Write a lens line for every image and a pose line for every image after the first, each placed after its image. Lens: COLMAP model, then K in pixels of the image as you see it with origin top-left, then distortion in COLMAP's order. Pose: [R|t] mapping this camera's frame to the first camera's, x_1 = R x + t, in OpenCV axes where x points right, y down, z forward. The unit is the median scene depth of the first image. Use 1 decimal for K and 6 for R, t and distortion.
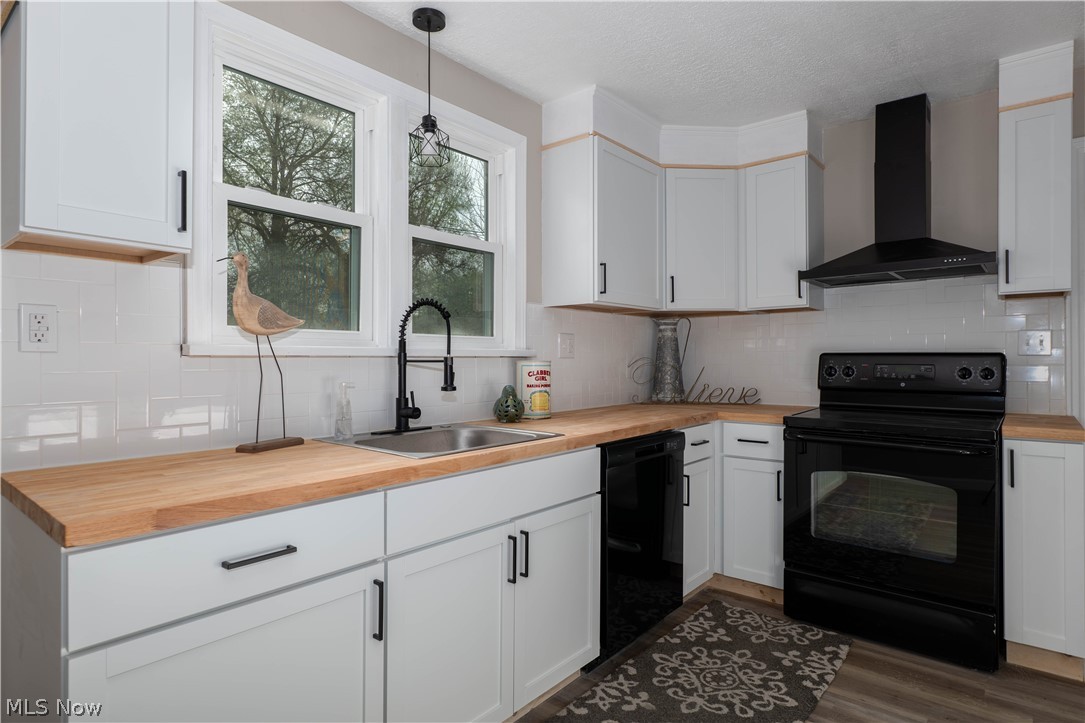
lens RADIAL K [[585.4, 0, 545.0], [0, 585.4, 359.0], [0, 0, 1]] dist [-0.003988, 0.000008]
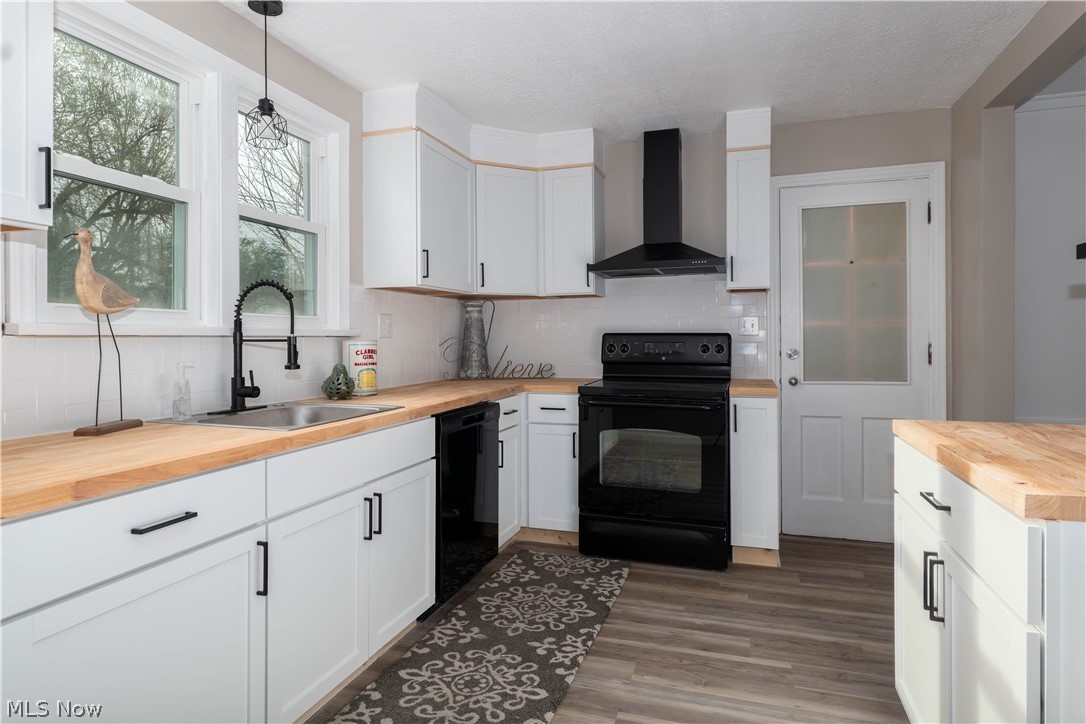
lens RADIAL K [[609.5, 0, 549.1], [0, 609.5, 337.3], [0, 0, 1]] dist [-0.008713, -0.000652]
pose [[0.928391, -0.000504, 0.371605, -0.128899], [0.001327, 0.999997, -0.001959, 0.000512], [-0.371603, 0.002311, 0.928389, -0.154994]]
